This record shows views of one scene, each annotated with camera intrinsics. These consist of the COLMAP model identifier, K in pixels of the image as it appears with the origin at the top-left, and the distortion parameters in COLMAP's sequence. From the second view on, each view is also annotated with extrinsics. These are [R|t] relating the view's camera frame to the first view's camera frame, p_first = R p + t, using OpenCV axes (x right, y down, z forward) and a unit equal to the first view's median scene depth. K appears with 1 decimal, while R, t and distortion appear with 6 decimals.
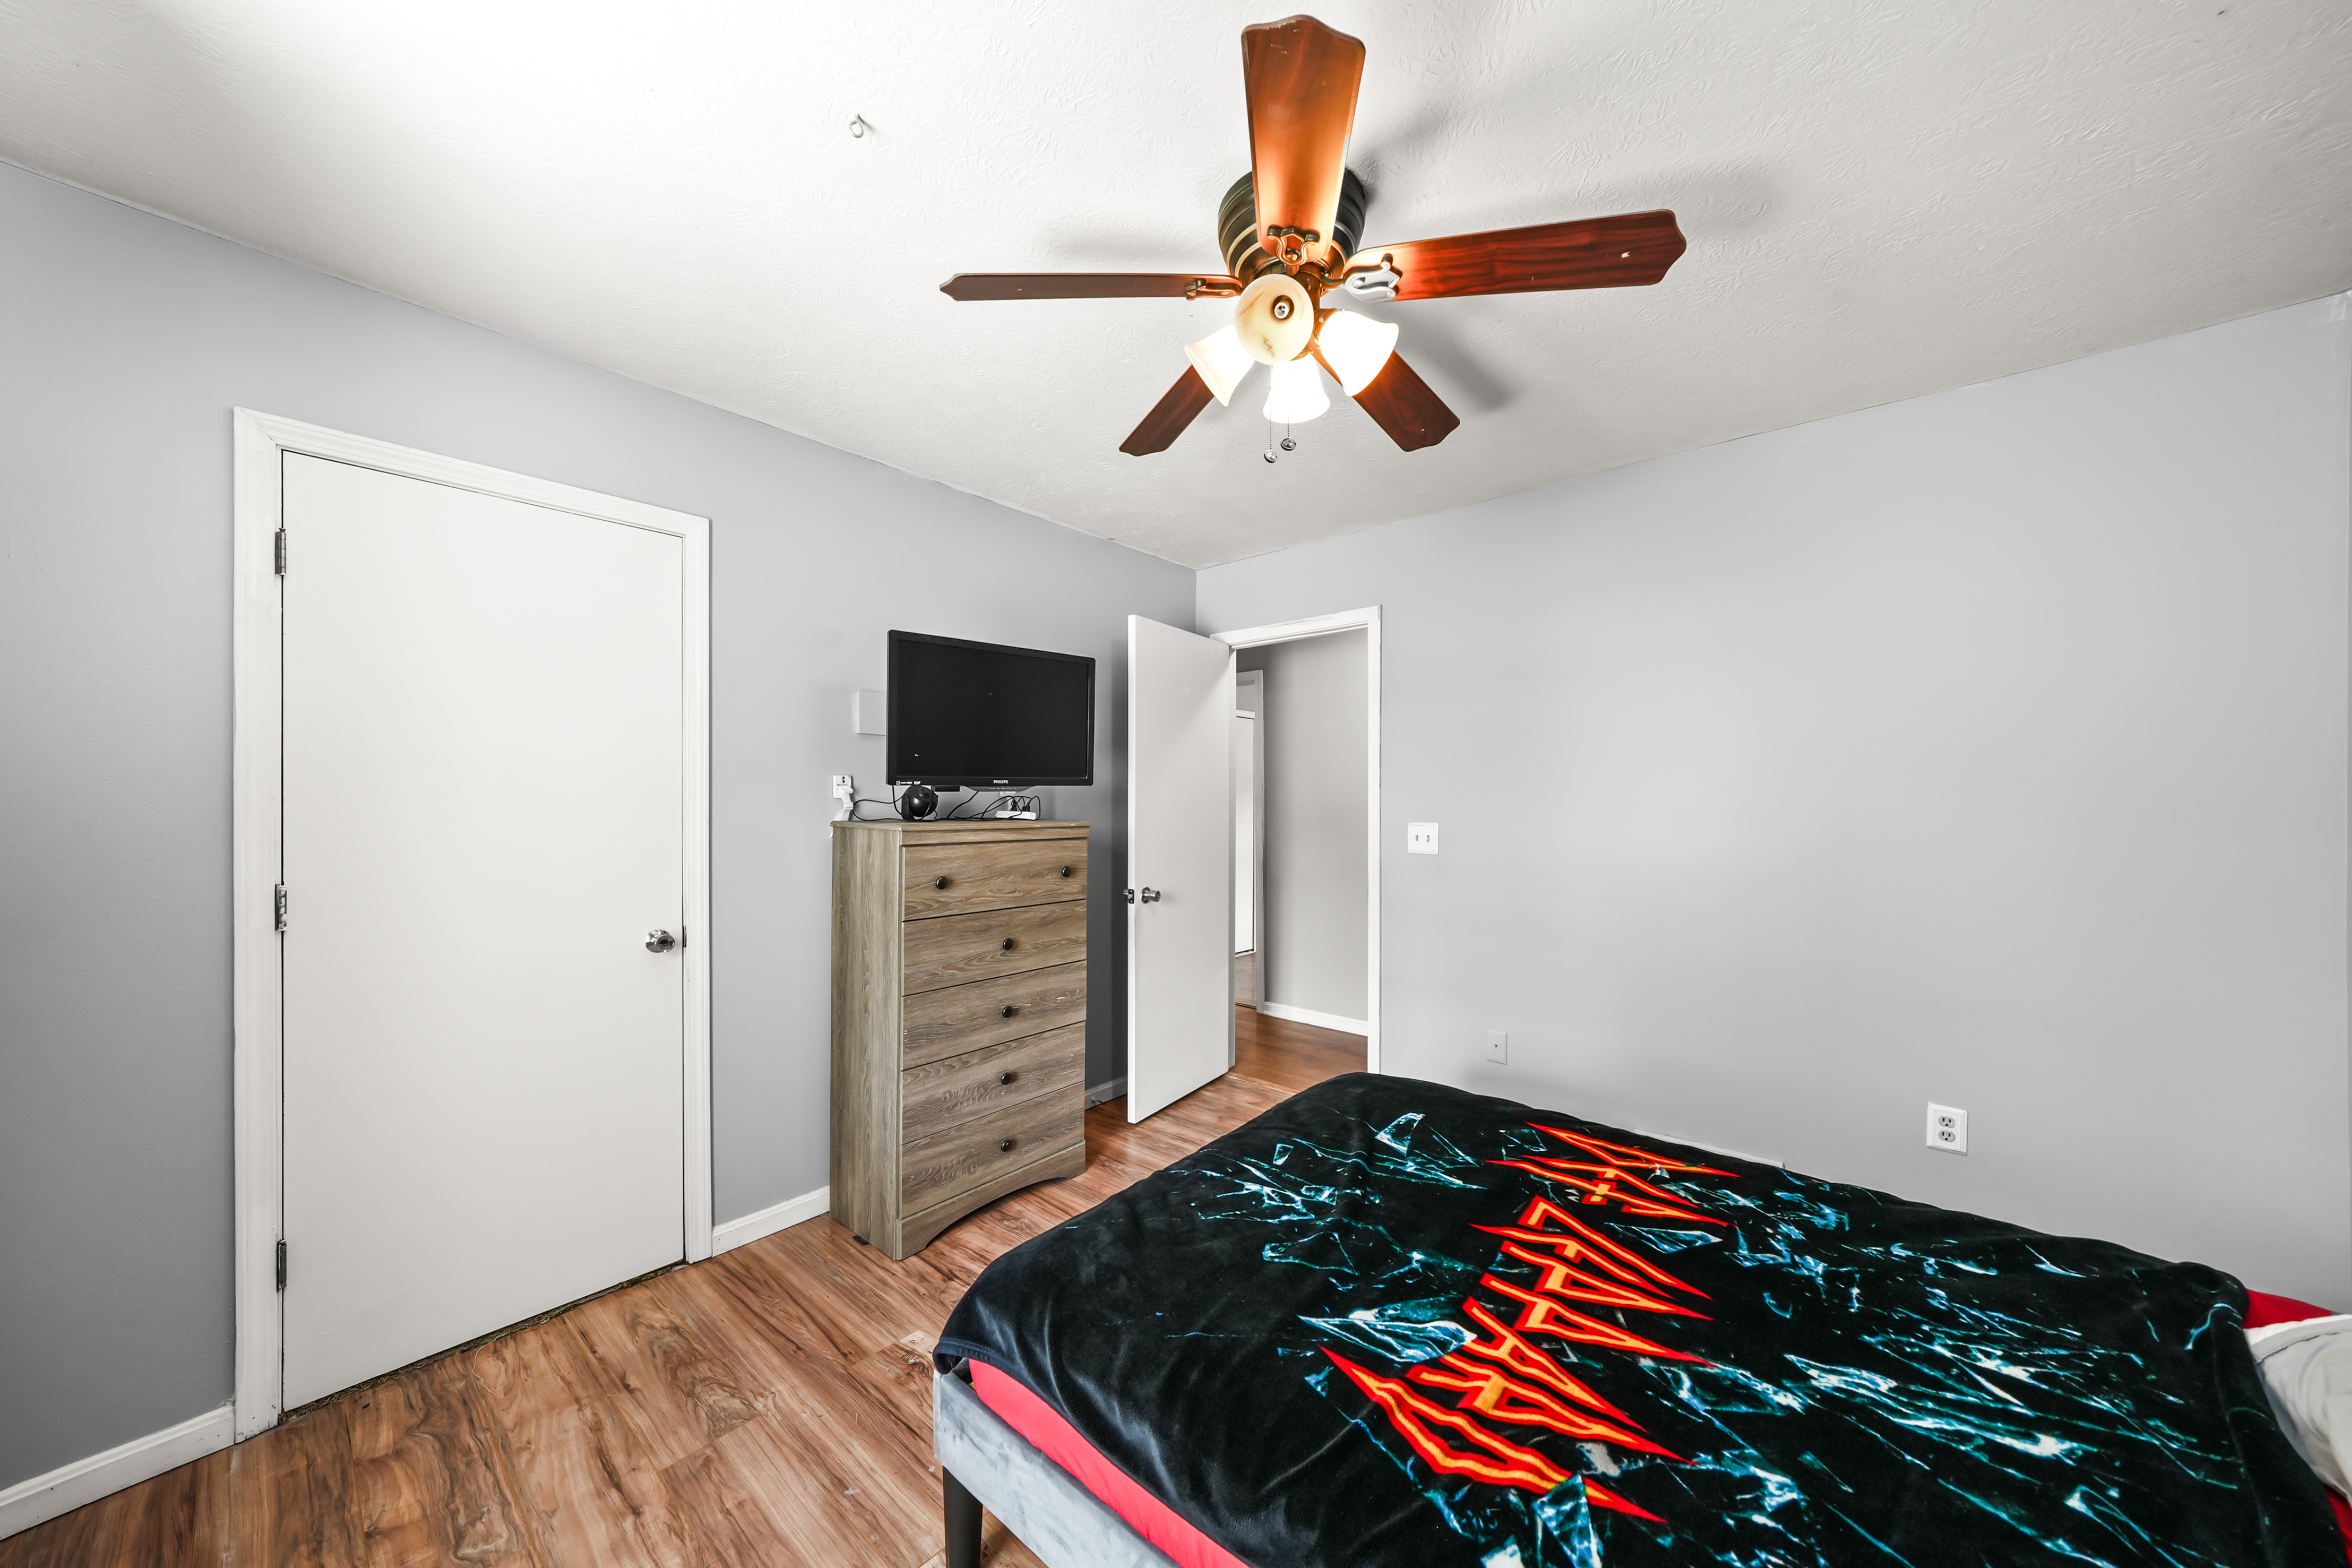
lens RADIAL K [[810.2, 0, 1170.6], [0, 810.2, 798.4], [0, 0, 1]] dist [-0.020741, 0.001541]
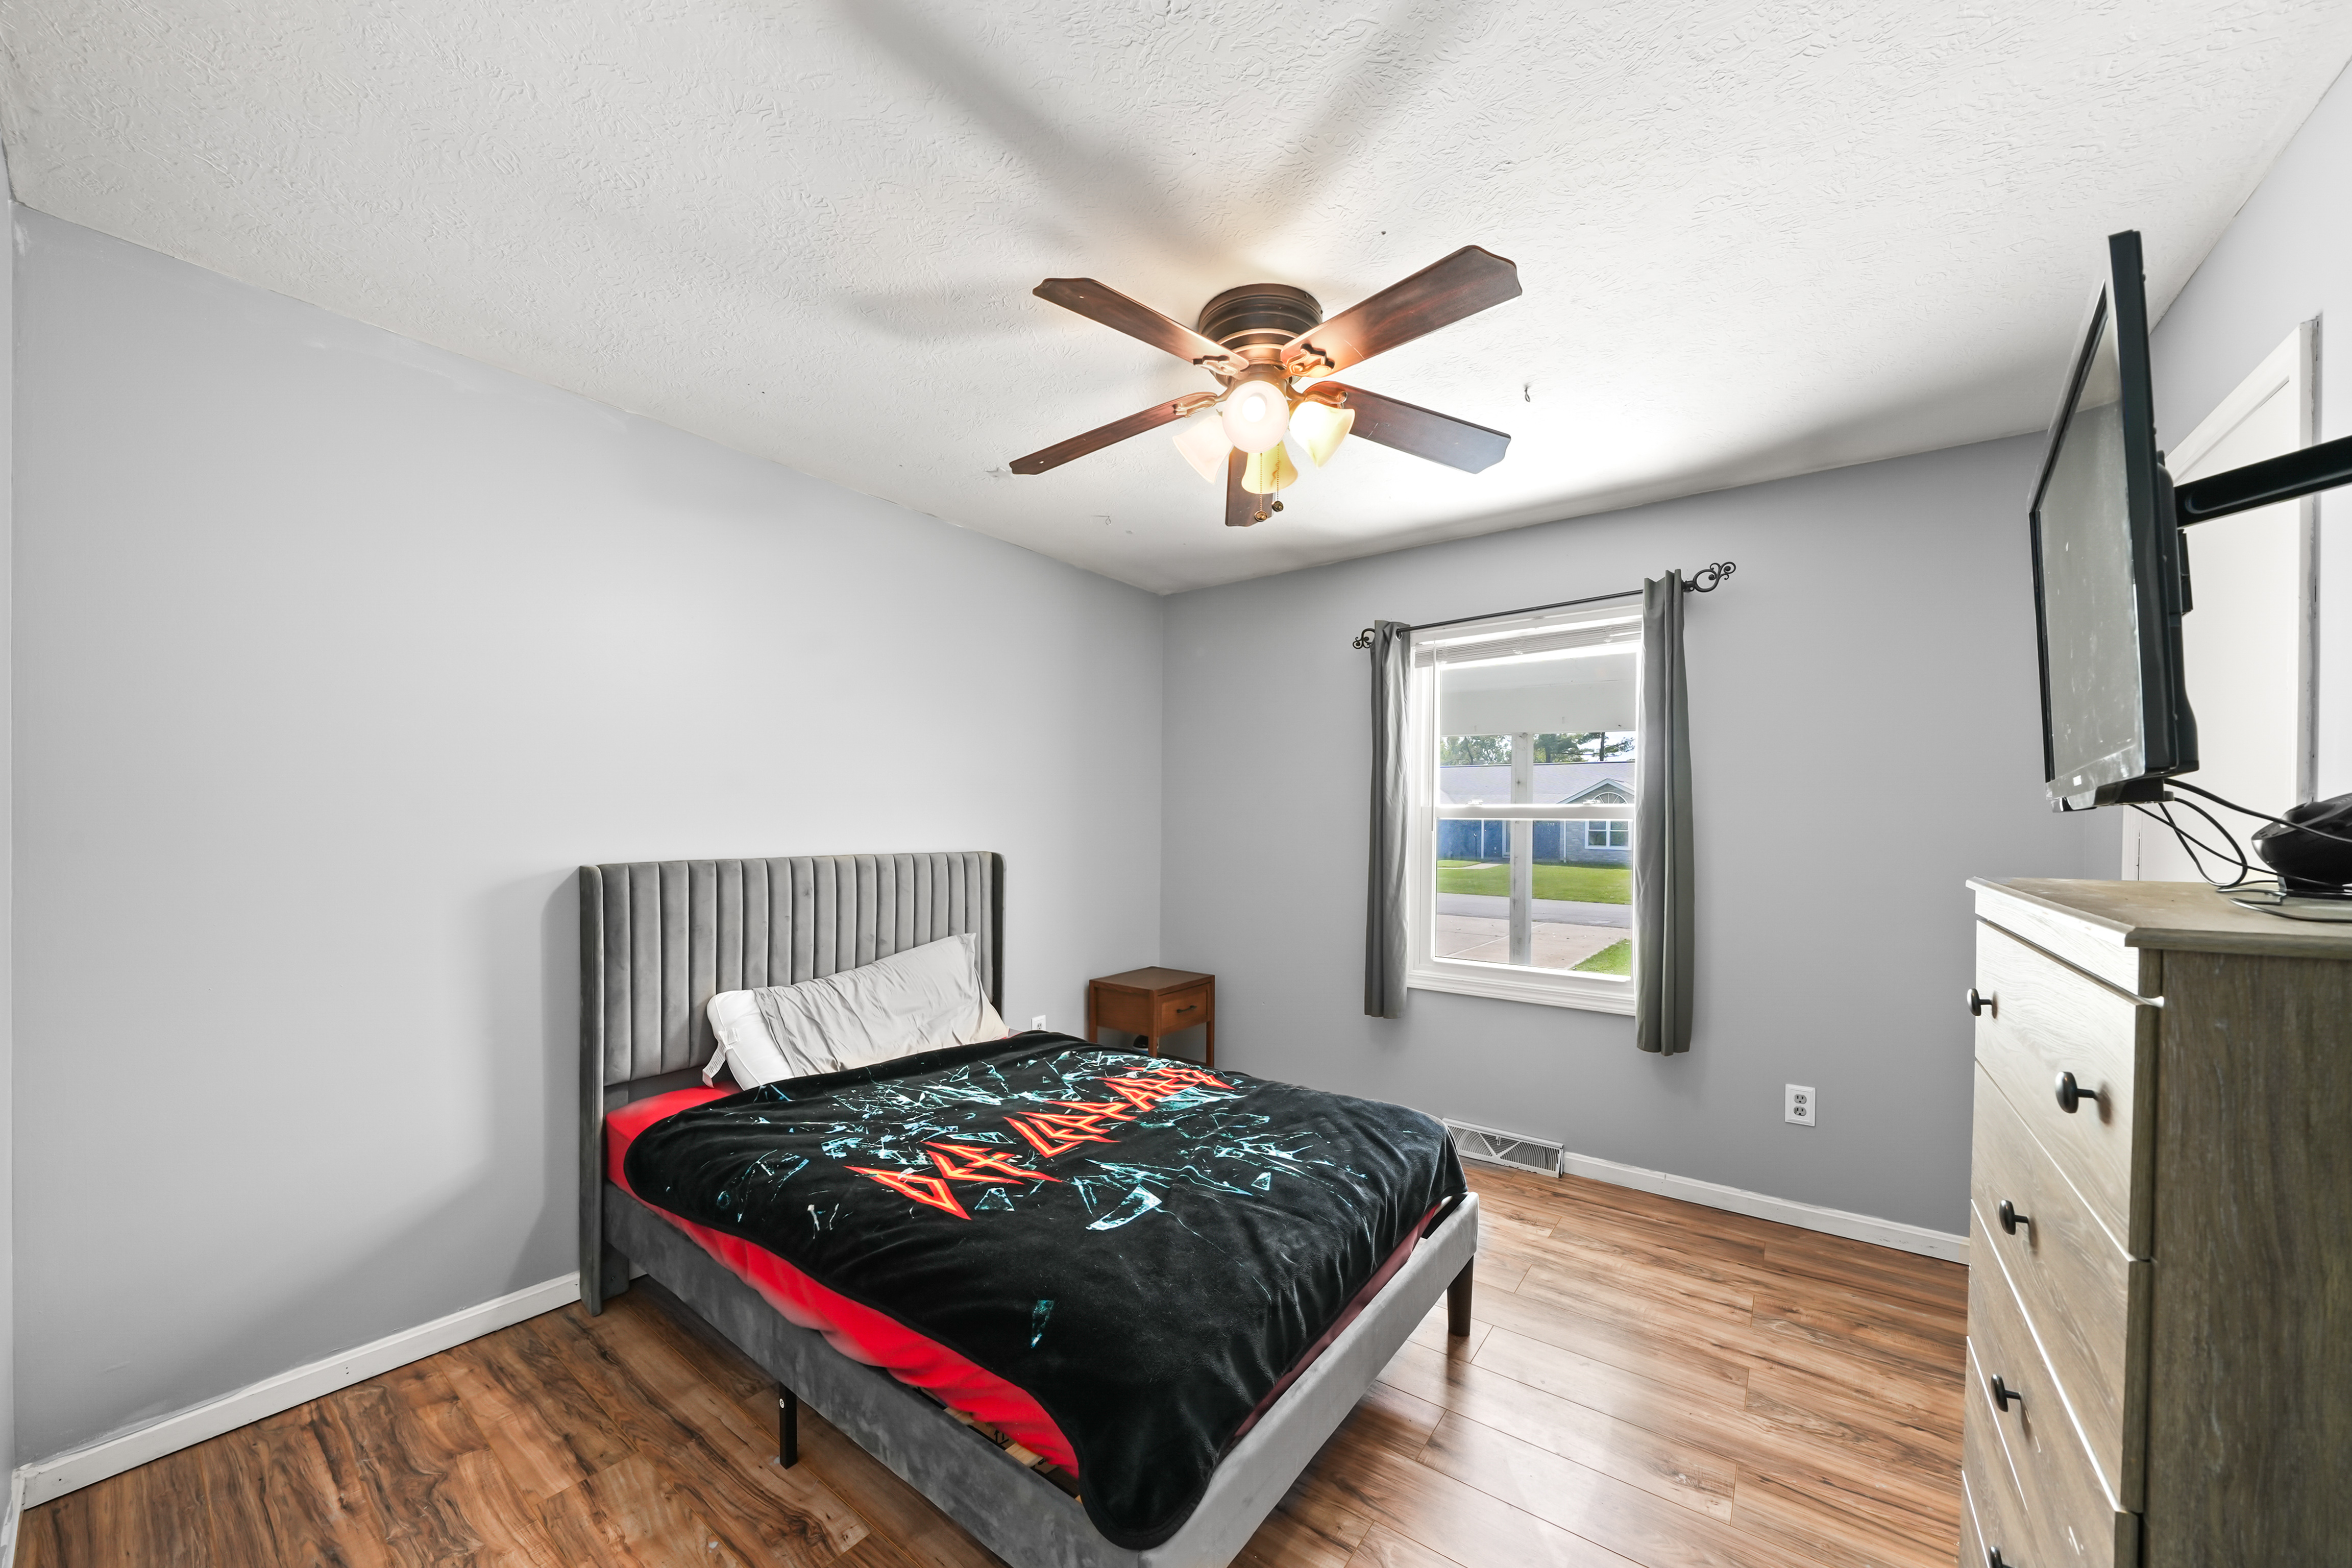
lens RADIAL K [[810.2, 0, 1186.0], [0, 810.2, 804.9], [0, 0, 1]] dist [-0.020741, 0.001541]
pose [[-0.996412, -0.009088, -0.084149, 0.394409], [-0.007185, 0.999712, -0.022898, 0.000494], [0.084333, -0.022212, -0.996190, 2.451841]]
